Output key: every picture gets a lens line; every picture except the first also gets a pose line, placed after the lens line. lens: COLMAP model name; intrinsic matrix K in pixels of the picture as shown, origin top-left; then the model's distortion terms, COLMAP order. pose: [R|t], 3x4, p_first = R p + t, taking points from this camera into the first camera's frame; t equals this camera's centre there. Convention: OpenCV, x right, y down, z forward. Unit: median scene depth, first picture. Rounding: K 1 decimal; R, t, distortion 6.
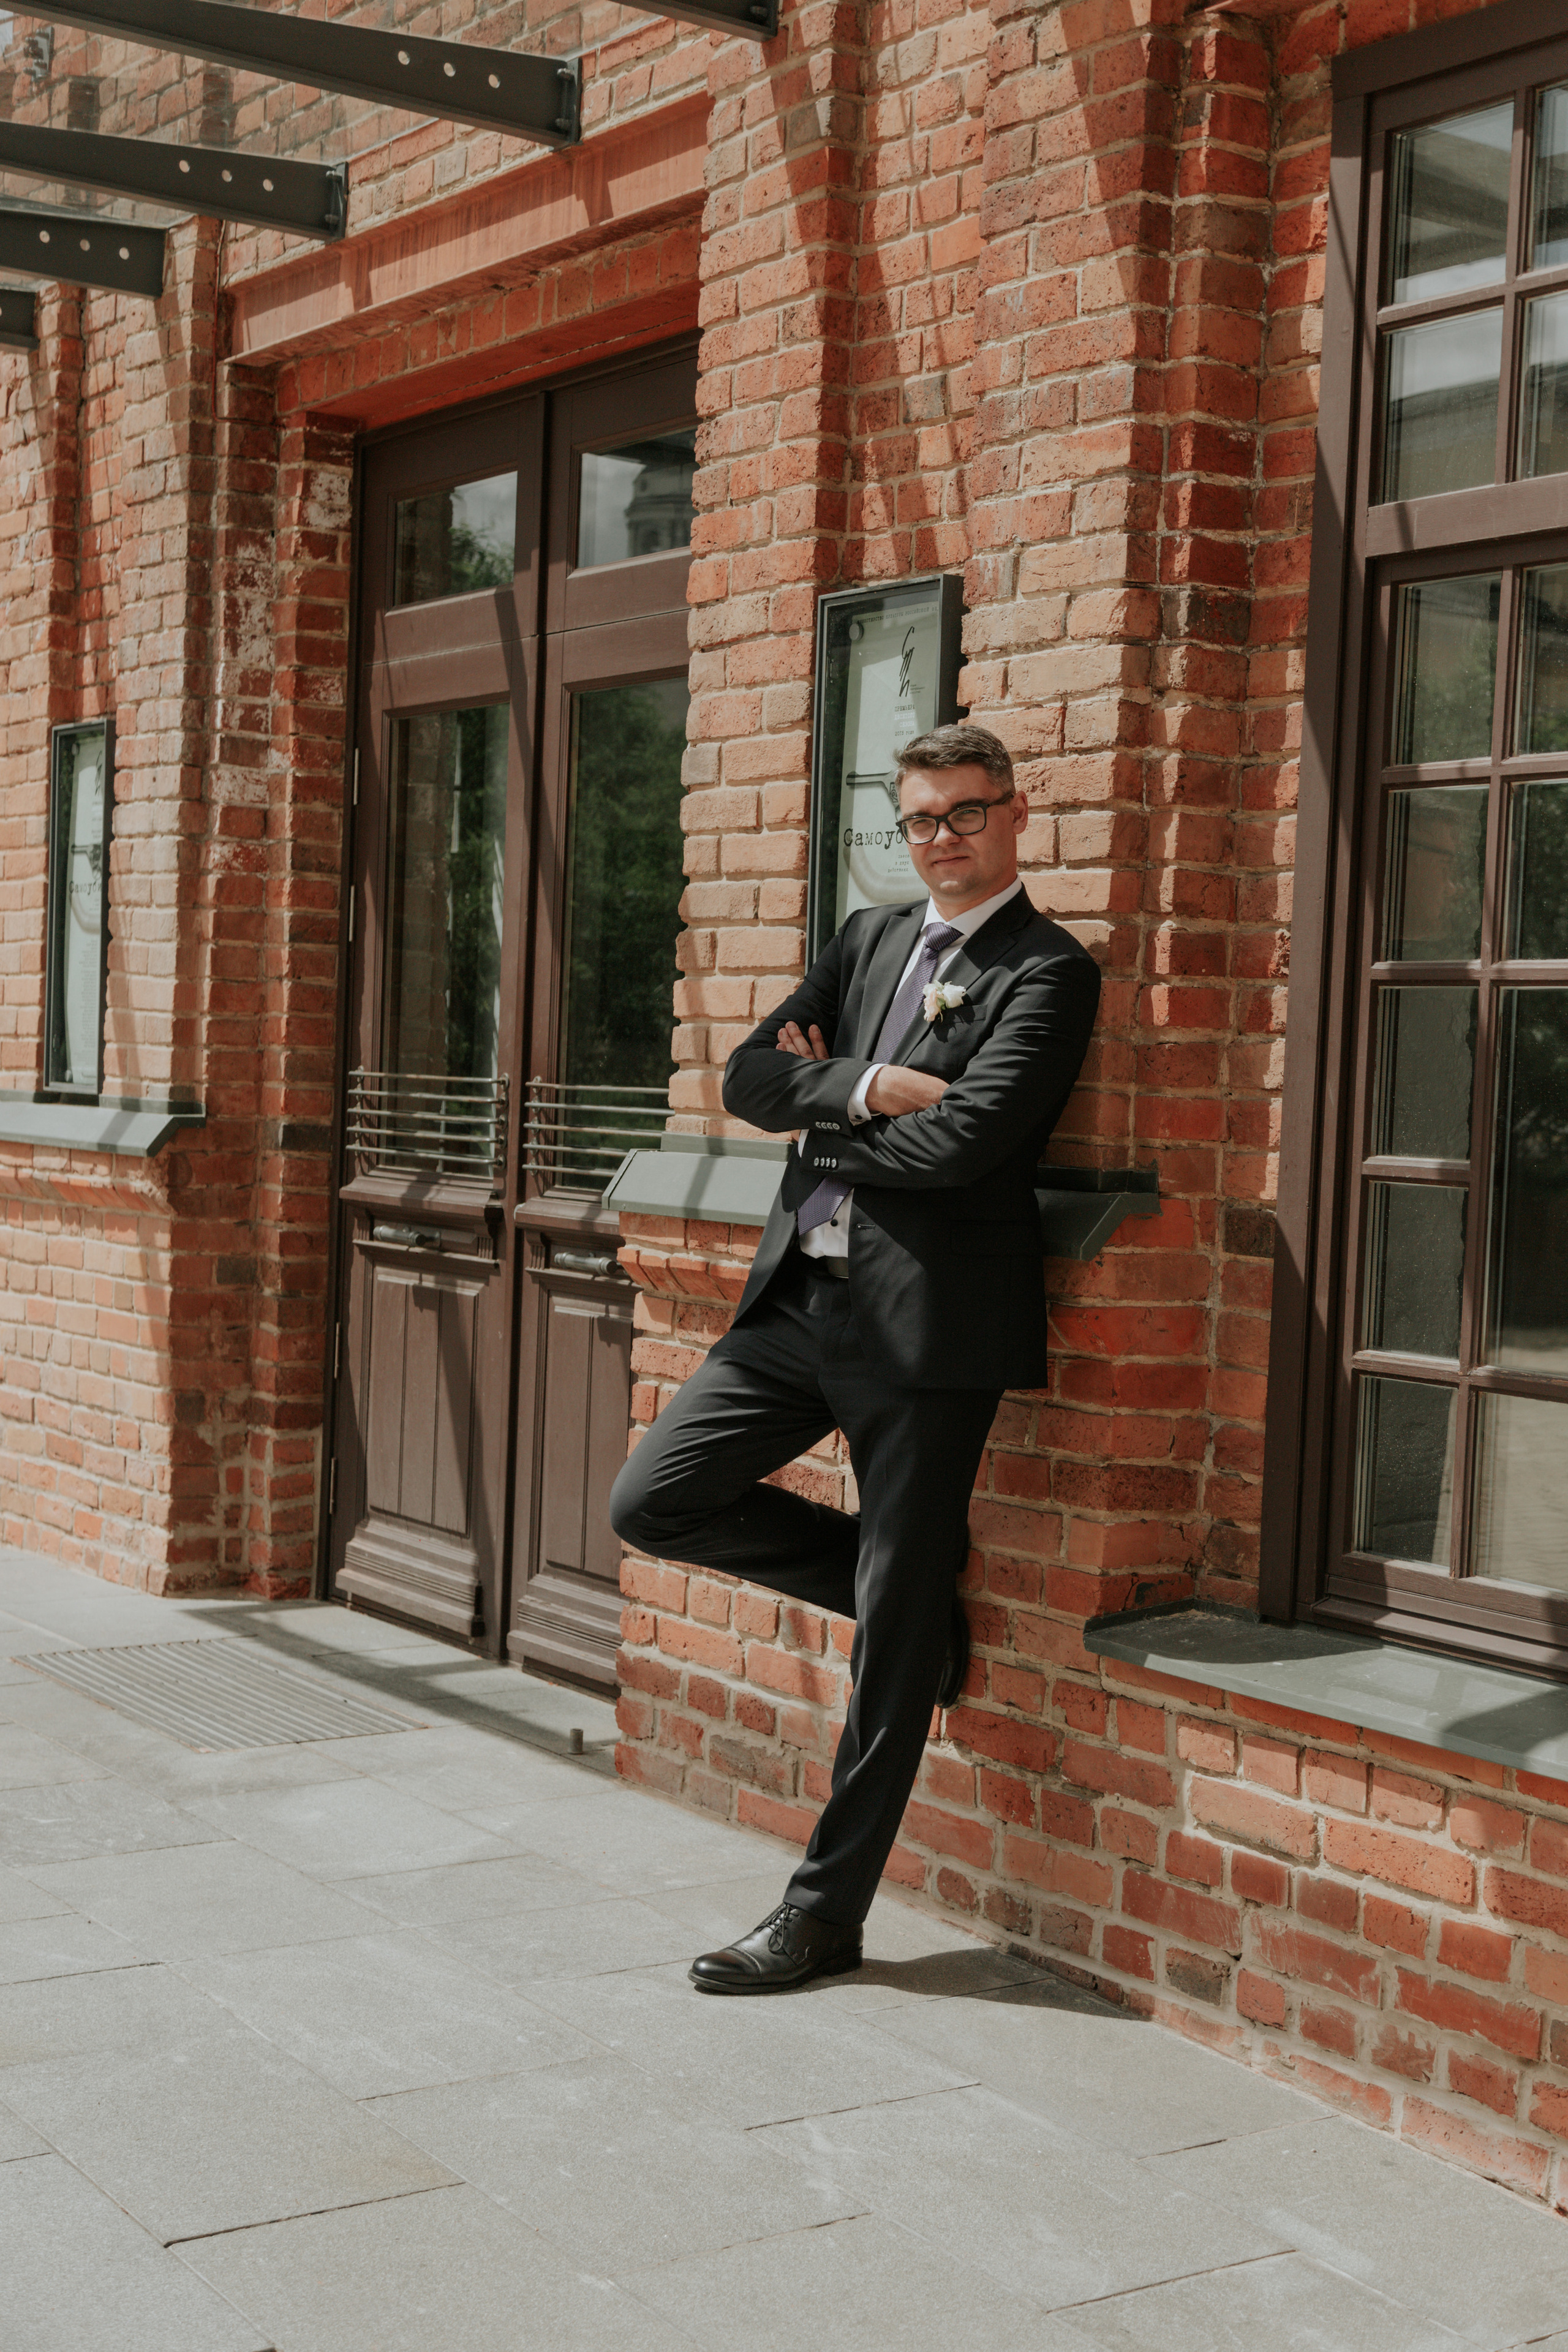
lens RADIAL K [[3111.6, 0, 782.2], [0, 3111.6, 1177.1], [0, 0, 1]] dist [0.028074, 0.000000]
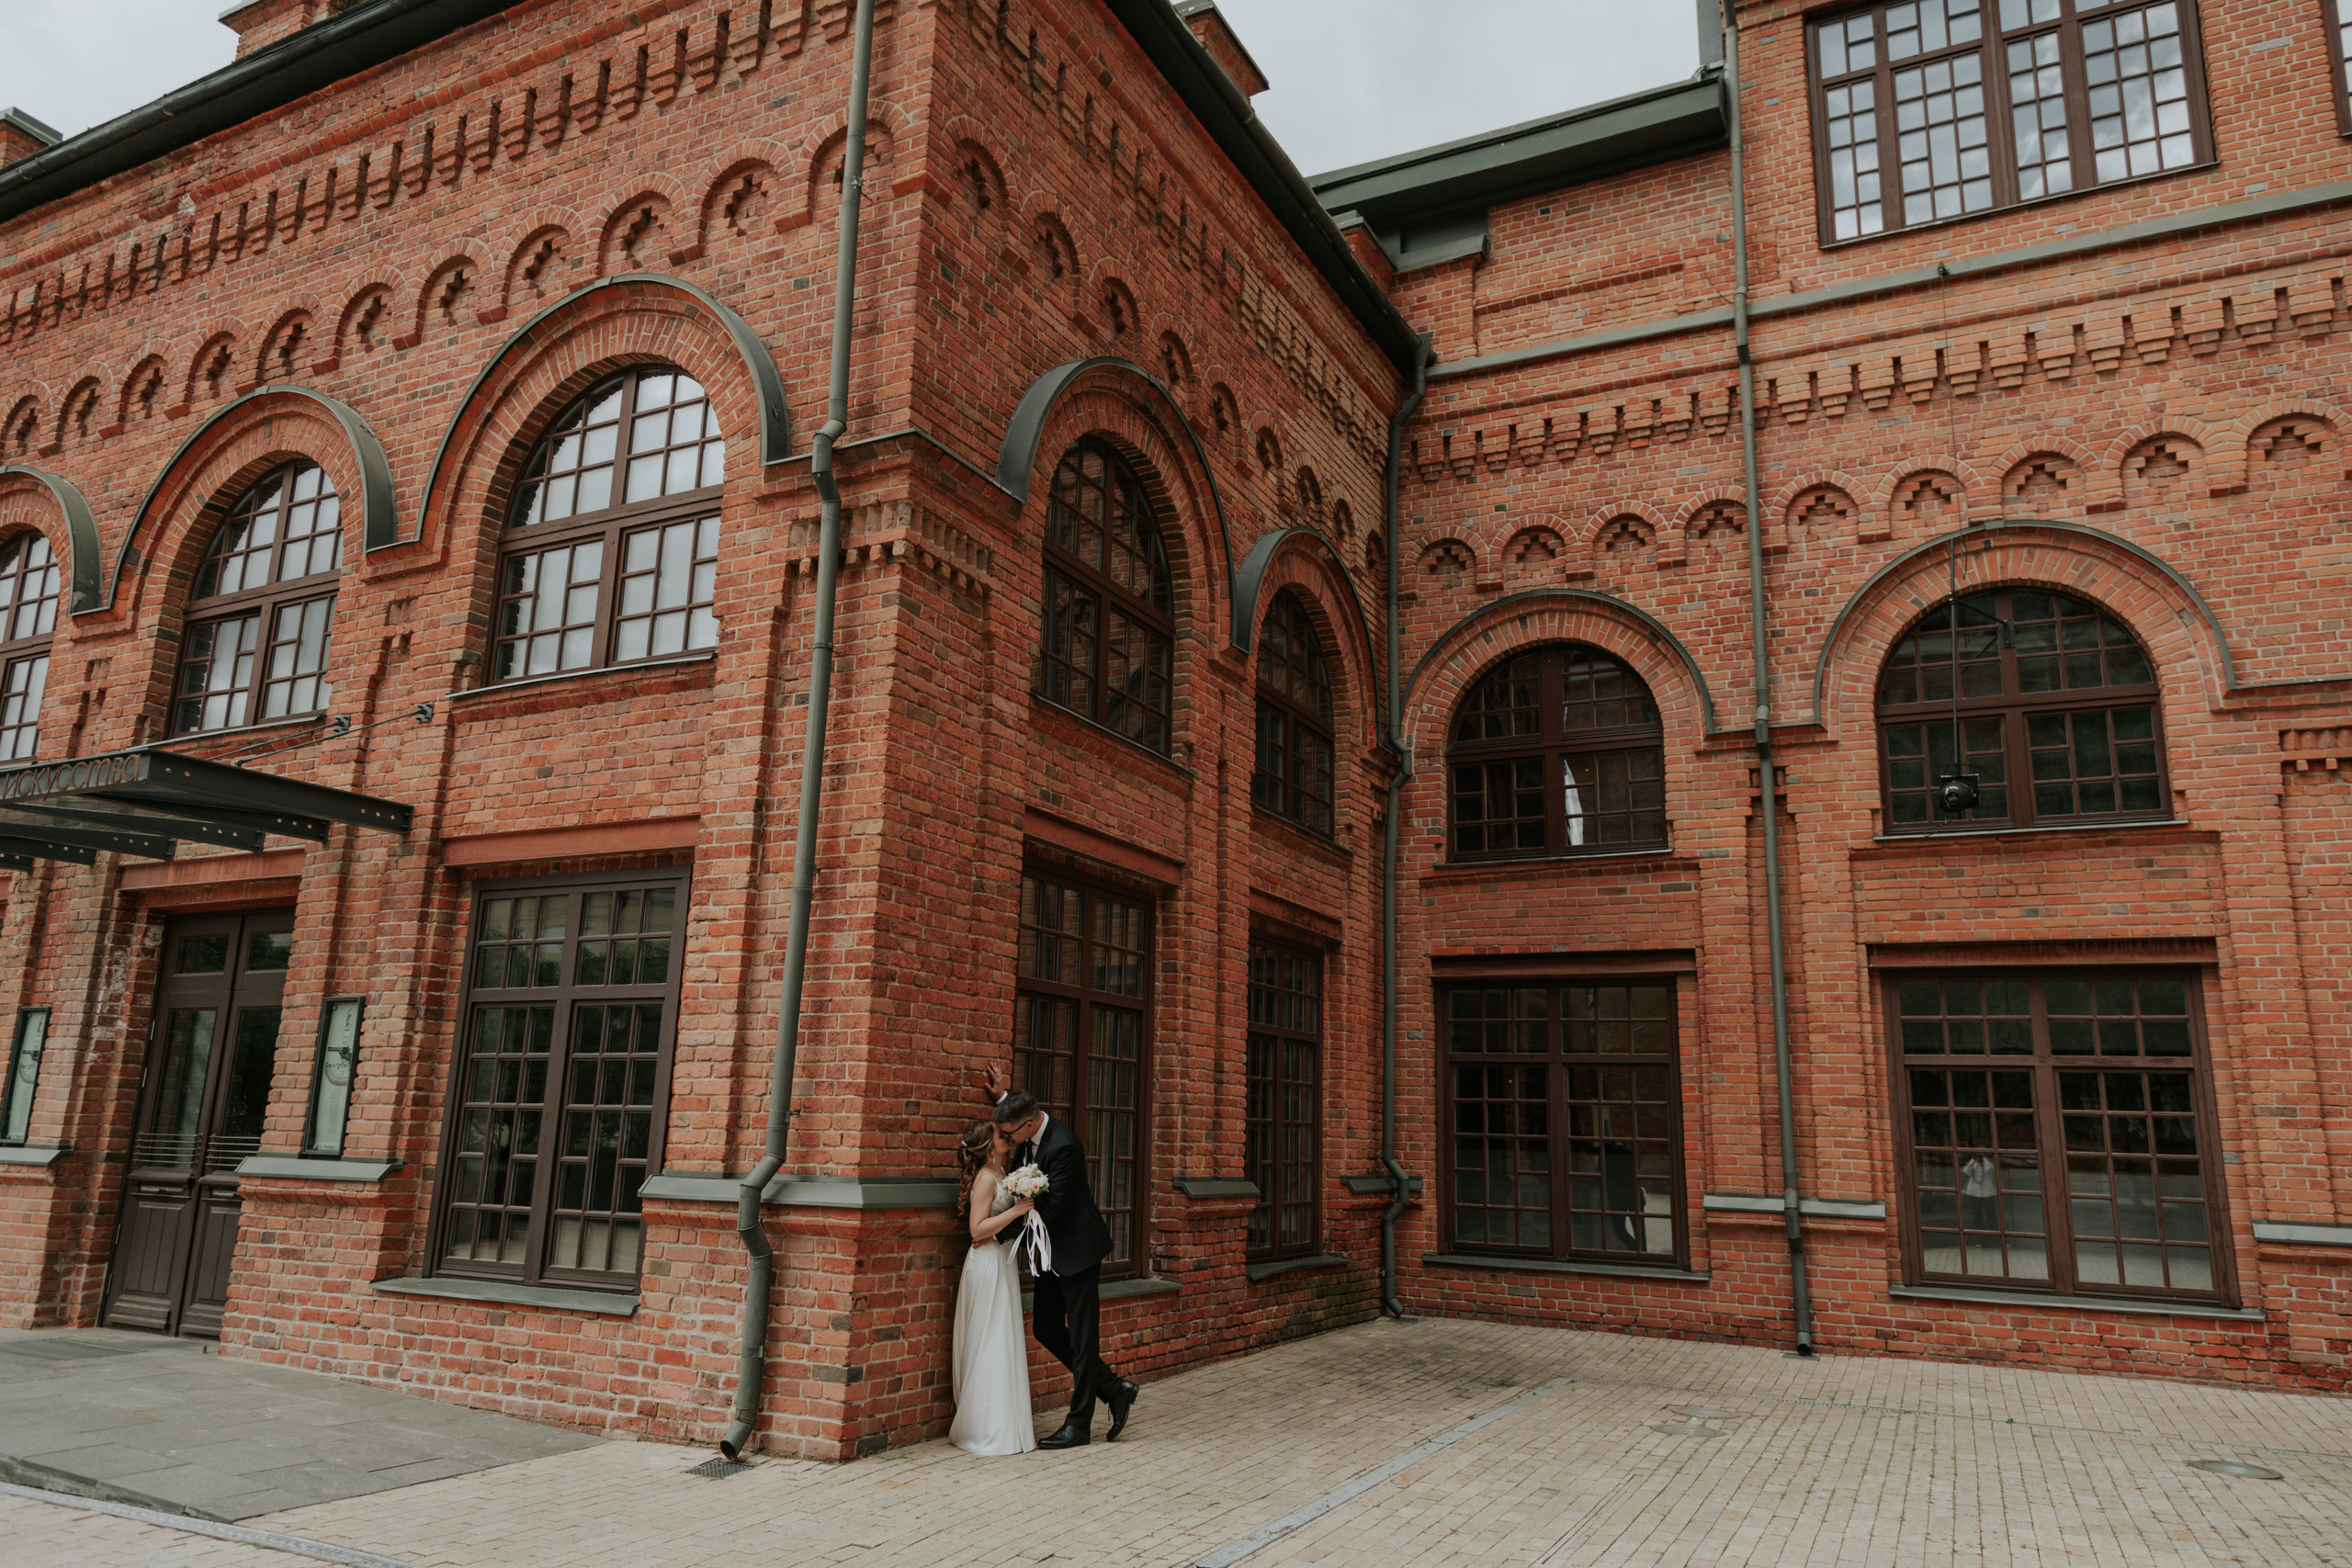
lens RADIAL K [[1570.5, 0, 1175.4], [0, 1570.5, 779.6], [0, 0, 1]] dist [0.024229, -0.005436]
pose [[0.893395, 0.080839, 0.441939, 0.045584], [0.026587, 0.972442, -0.231623, 0.013879], [-0.448484, 0.218680, 0.866626, -0.786575]]
